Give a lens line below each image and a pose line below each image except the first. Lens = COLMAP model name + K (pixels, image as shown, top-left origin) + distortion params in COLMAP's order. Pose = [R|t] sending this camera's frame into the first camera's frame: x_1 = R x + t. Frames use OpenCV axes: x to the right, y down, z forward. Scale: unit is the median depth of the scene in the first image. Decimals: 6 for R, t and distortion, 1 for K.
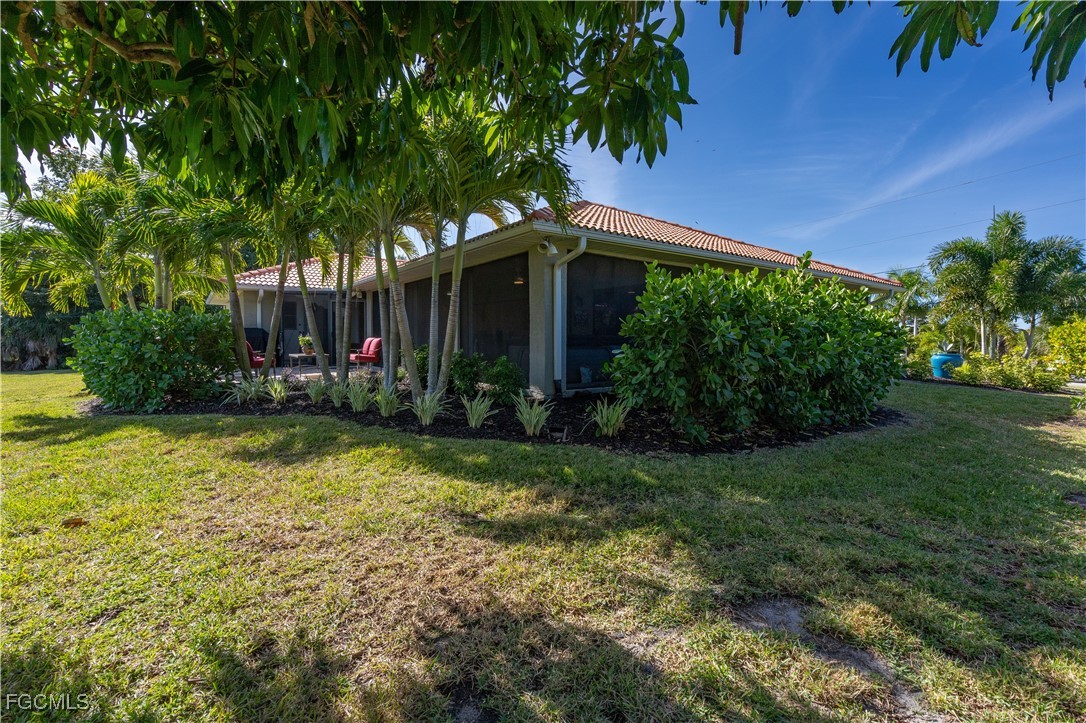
lens RADIAL K [[498.7, 0, 541.3], [0, 498.7, 355.6], [0, 0, 1]] dist [-0.003688, -0.000950]
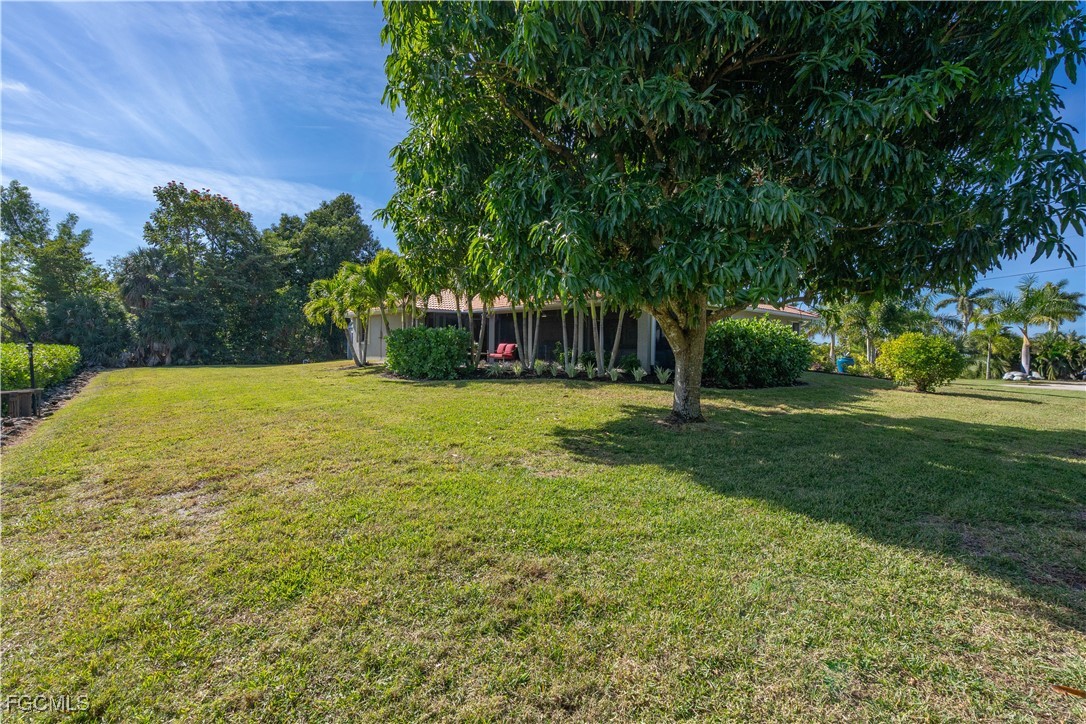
lens RADIAL K [[498.7, 0, 544.4], [0, 498.7, 363.7], [0, 0, 1]] dist [-0.003688, -0.000950]
pose [[0.996418, 0.009879, 0.083988, -0.609656], [-0.009940, 0.999951, 0.000308, 0.047156], [-0.083981, -0.001141, 0.996467, -1.079332]]
